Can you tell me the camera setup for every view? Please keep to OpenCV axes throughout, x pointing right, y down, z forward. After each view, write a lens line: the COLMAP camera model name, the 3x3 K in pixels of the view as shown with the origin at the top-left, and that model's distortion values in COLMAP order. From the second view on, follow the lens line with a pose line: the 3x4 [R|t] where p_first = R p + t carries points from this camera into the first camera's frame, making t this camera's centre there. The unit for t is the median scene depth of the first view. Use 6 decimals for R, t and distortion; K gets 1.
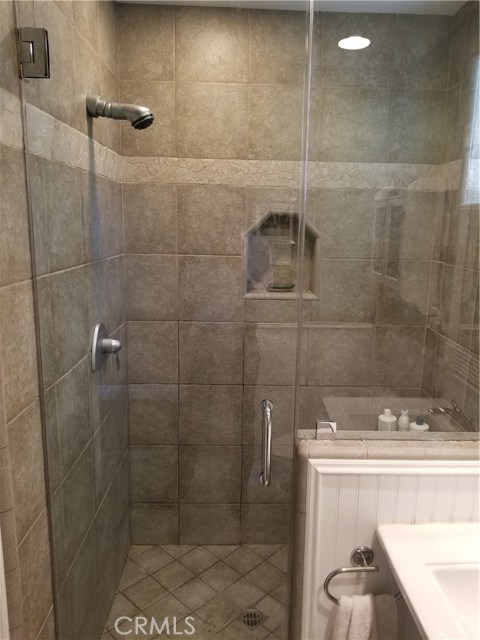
lens RADIAL K [[500.9, 0, 252.6], [0, 500.9, 321.8], [0, 0, 1]] dist [0.100437, -0.204499]
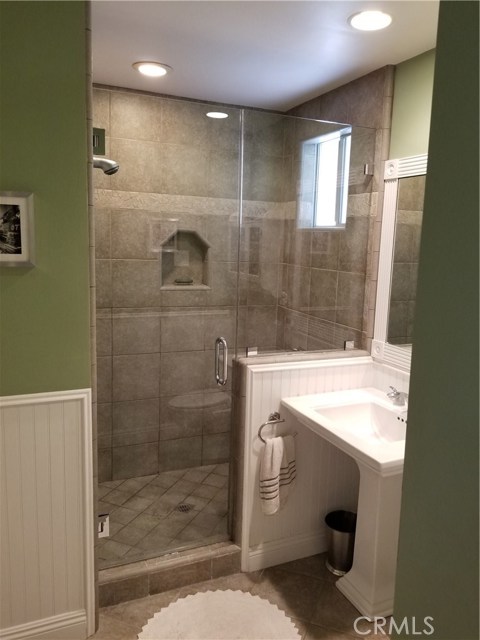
lens RADIAL K [[500.9, 0, 252.6], [0, 500.9, 321.8], [0, 0, 1]] dist [0.100437, -0.204499]
pose [[0.926900, -0.050654, 0.371874, -0.323127], [0.059660, 0.998137, -0.012743, 0.079994], [-0.370536, 0.033997, 0.928196, -0.427829]]
